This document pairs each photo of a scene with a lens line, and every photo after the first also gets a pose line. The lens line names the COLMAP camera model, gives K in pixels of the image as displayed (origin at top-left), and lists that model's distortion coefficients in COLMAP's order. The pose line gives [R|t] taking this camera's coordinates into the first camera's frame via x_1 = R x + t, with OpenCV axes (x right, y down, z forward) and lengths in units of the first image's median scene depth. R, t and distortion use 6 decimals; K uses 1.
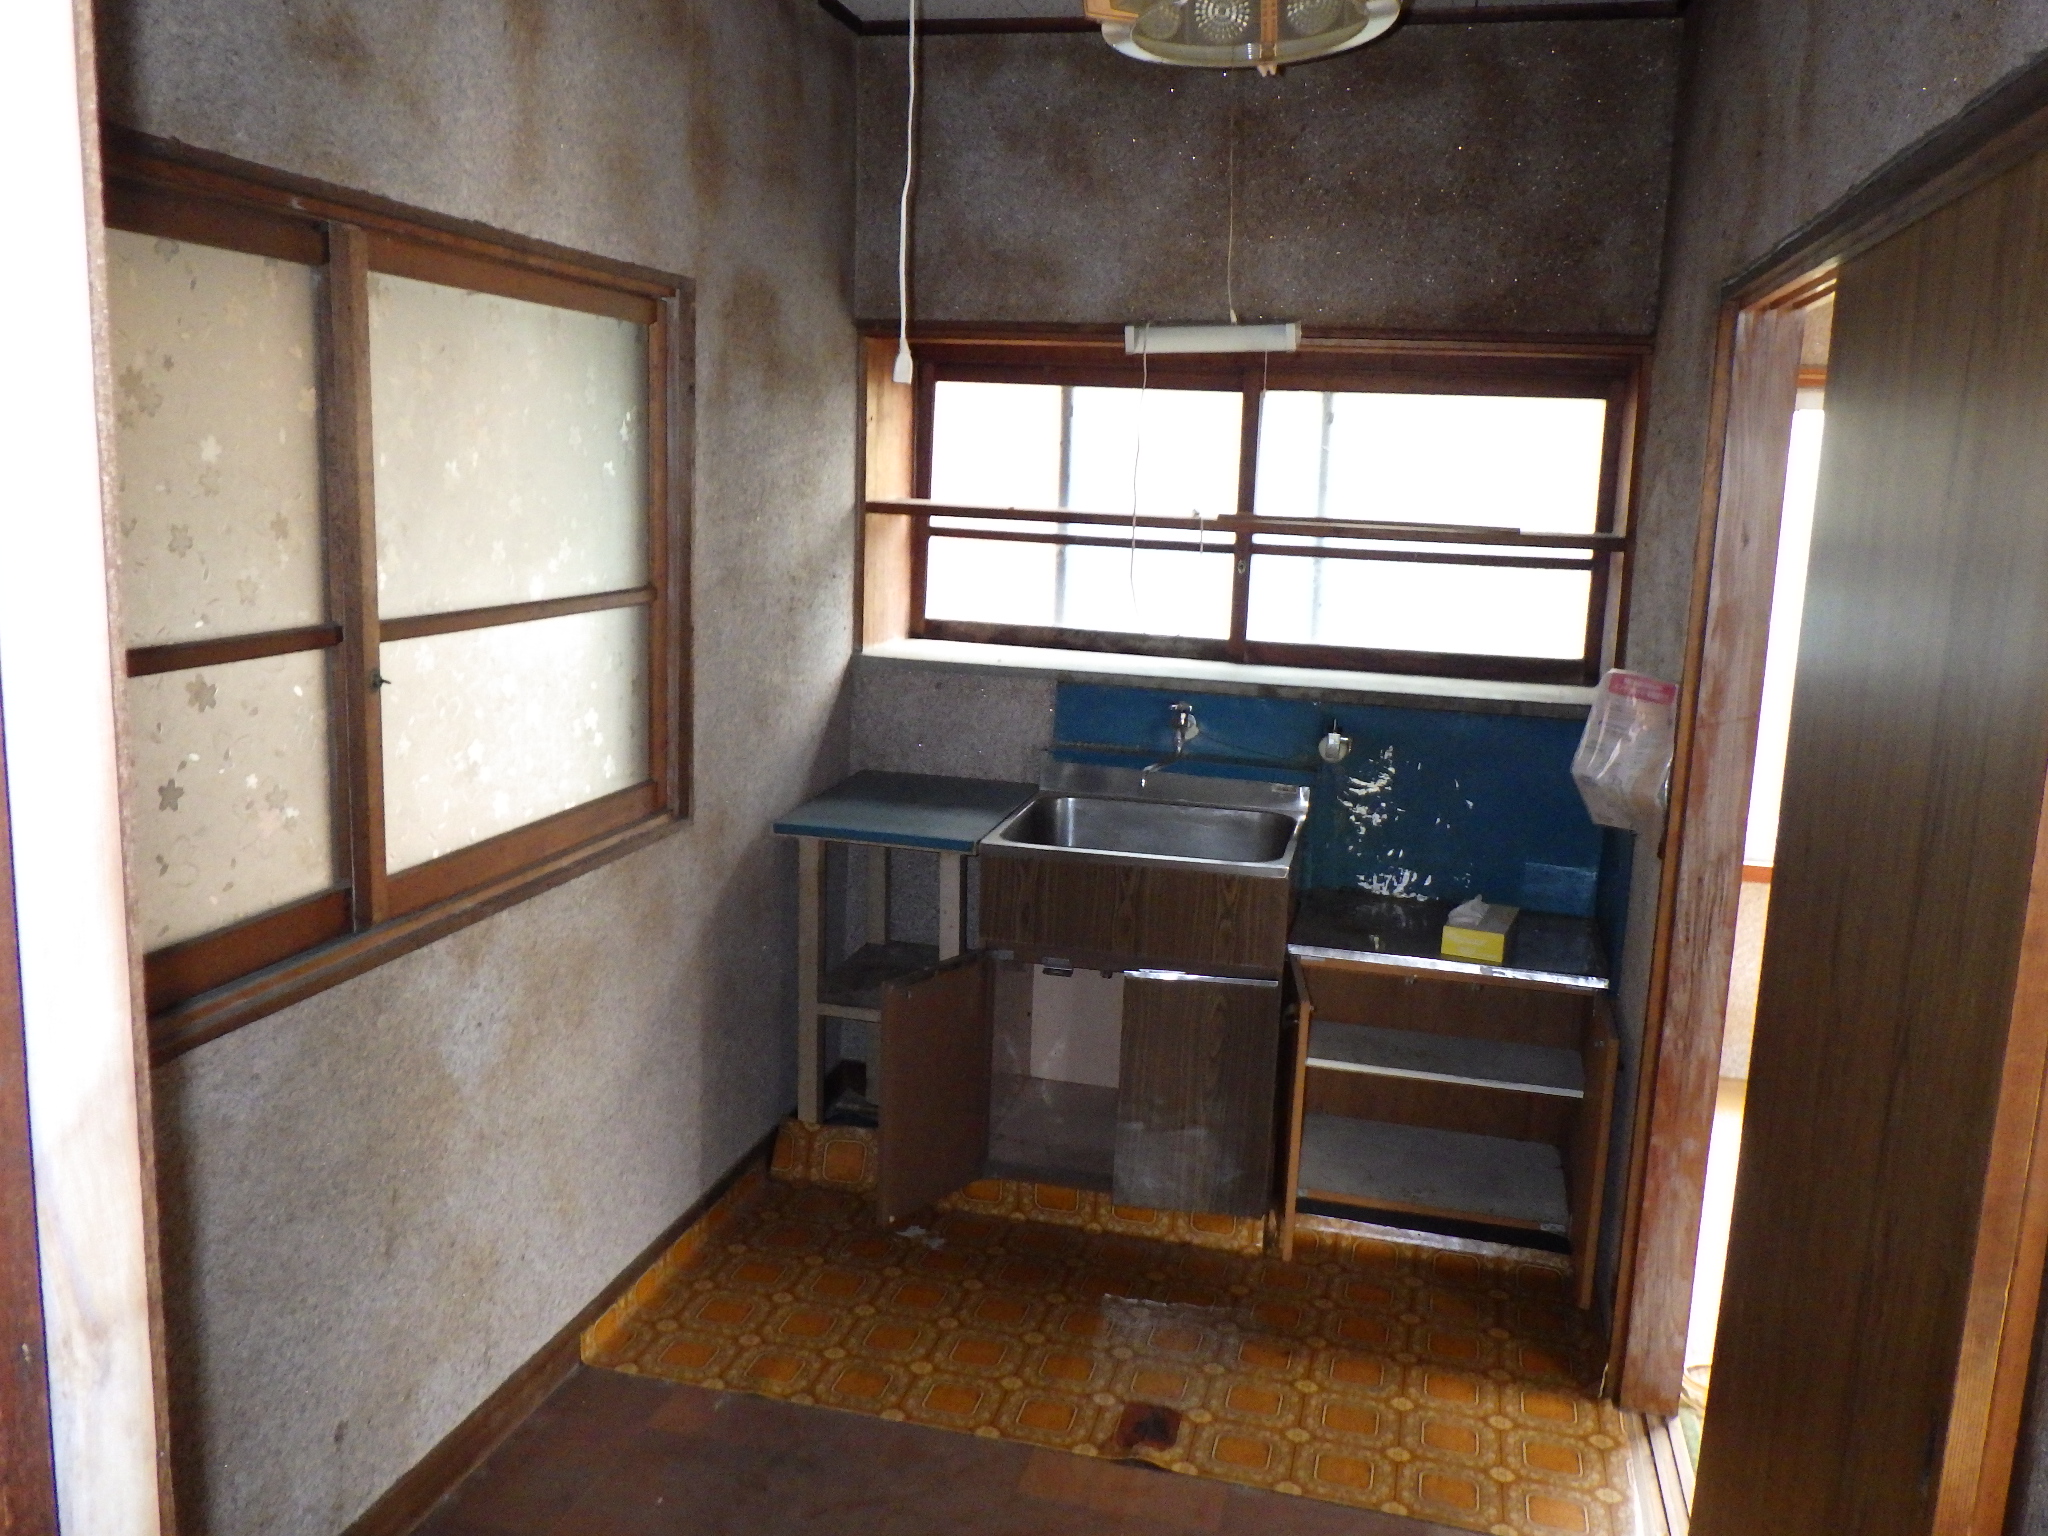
lens RADIAL K [[1677.4, 0, 1028.0], [0, 1677.4, 770.4], [0, 0, 1]] dist [-0.003847, -0.001199]
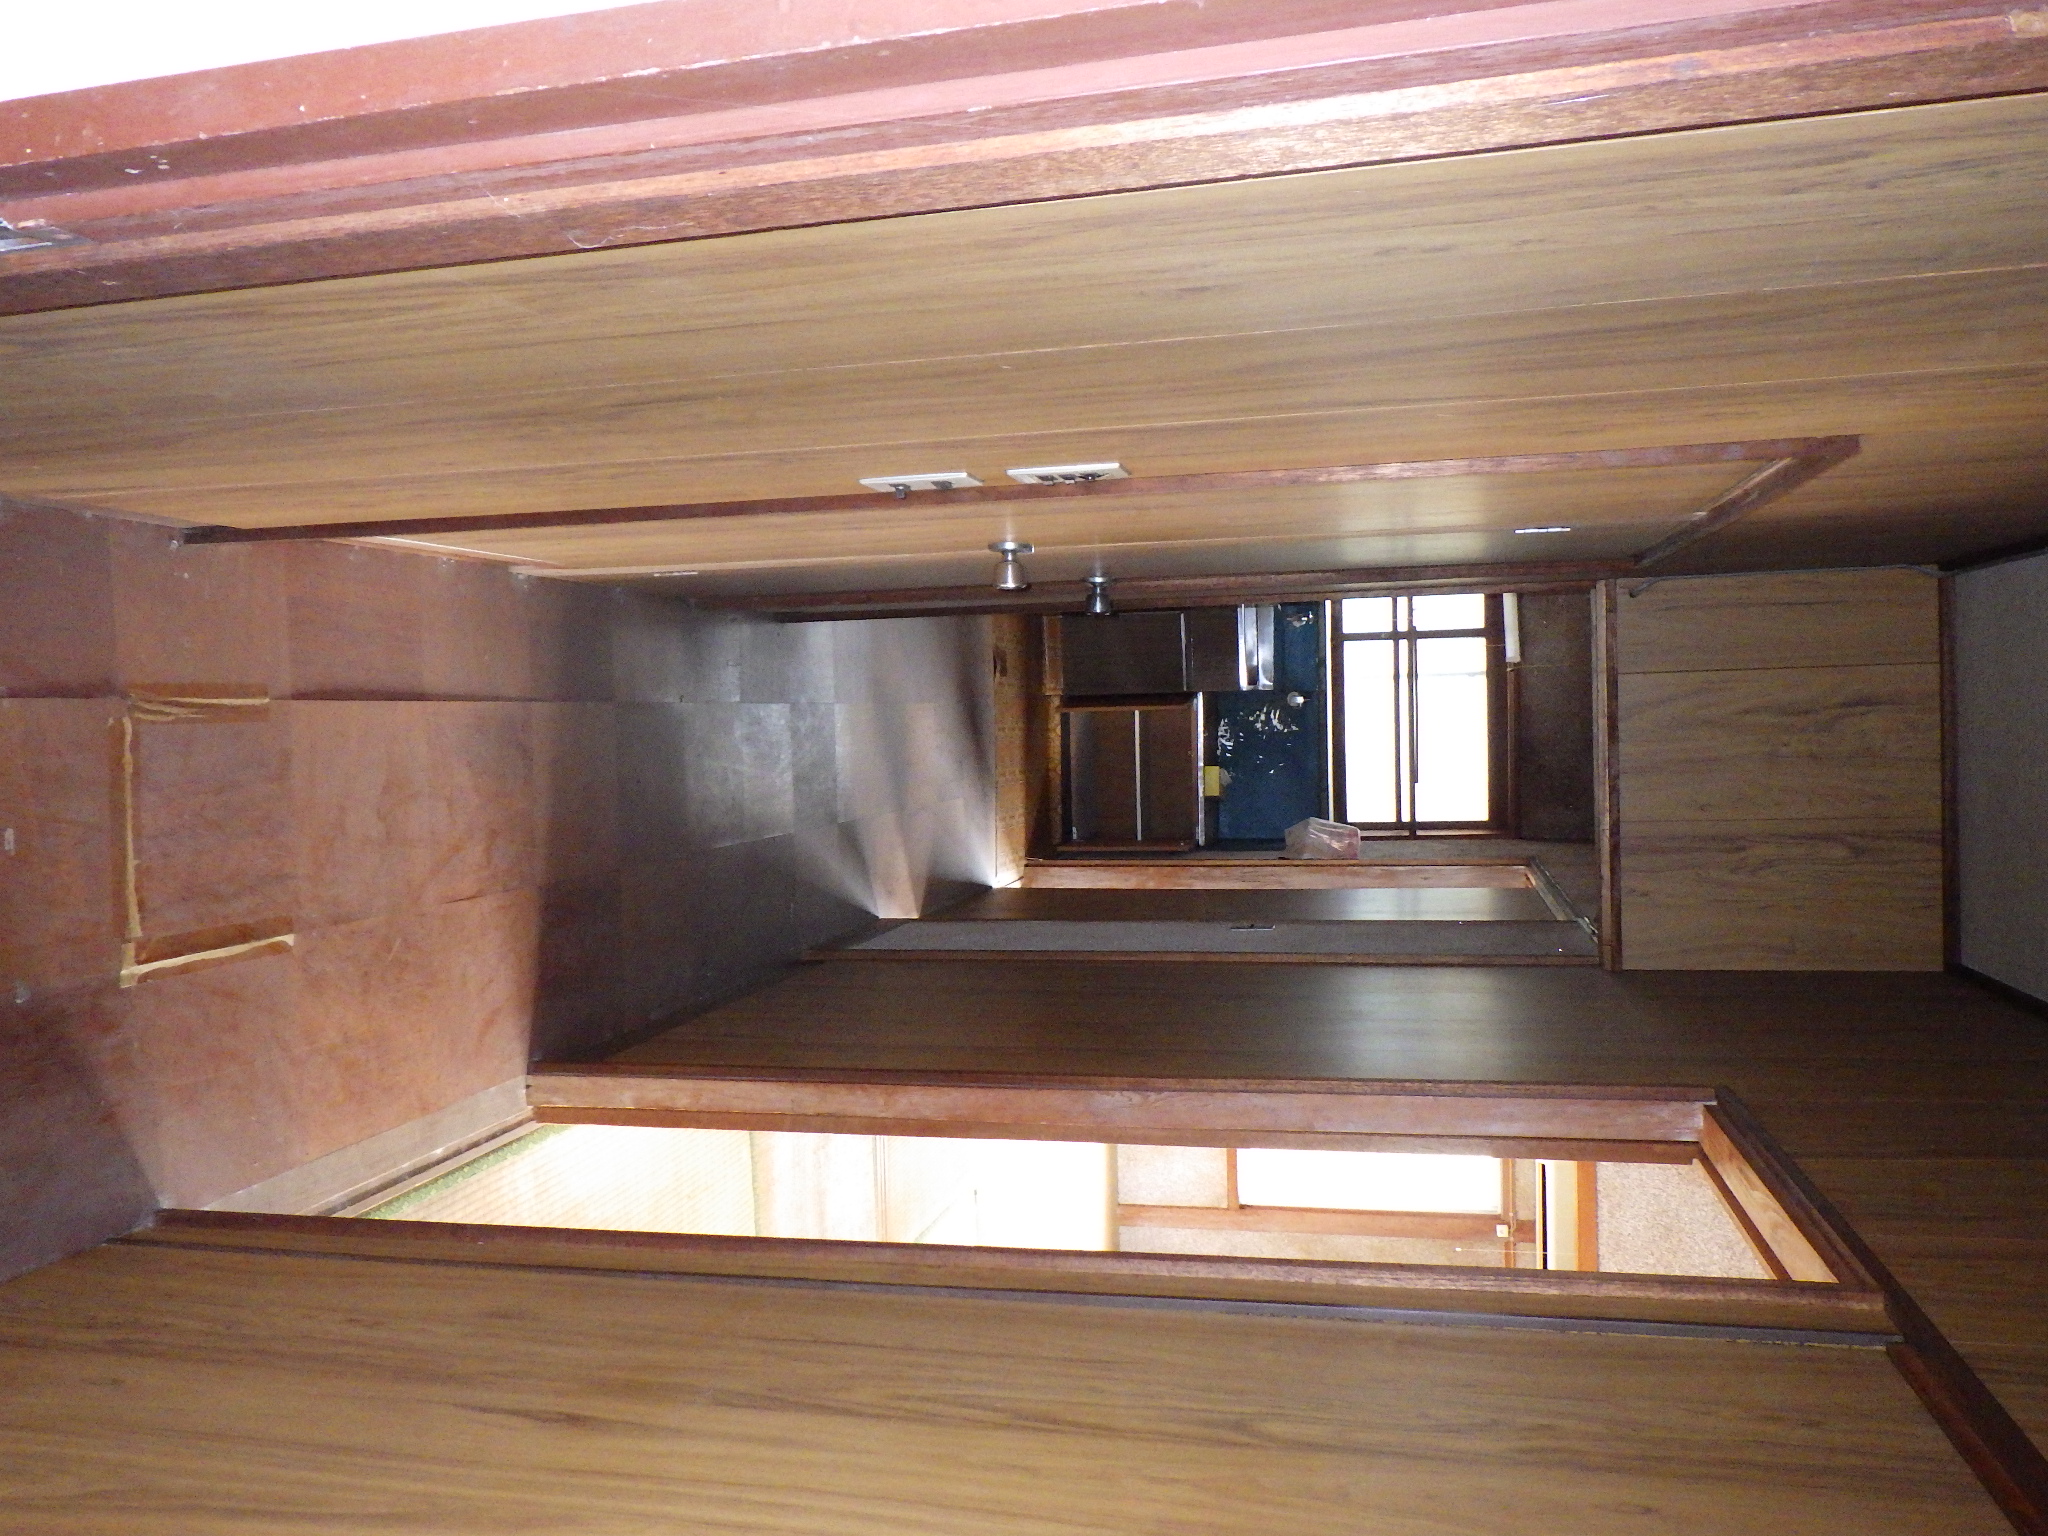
lens RADIAL K [[1677.4, 0, 1028.0], [0, 1677.4, 770.4], [0, 0, 1]] dist [-0.003847, -0.001199]
pose [[0.112132, 0.960119, 0.256121, -0.256736], [-0.992994, 0.098597, 0.065131, 0.169183], [0.037281, -0.261630, 0.964448, -0.846219]]
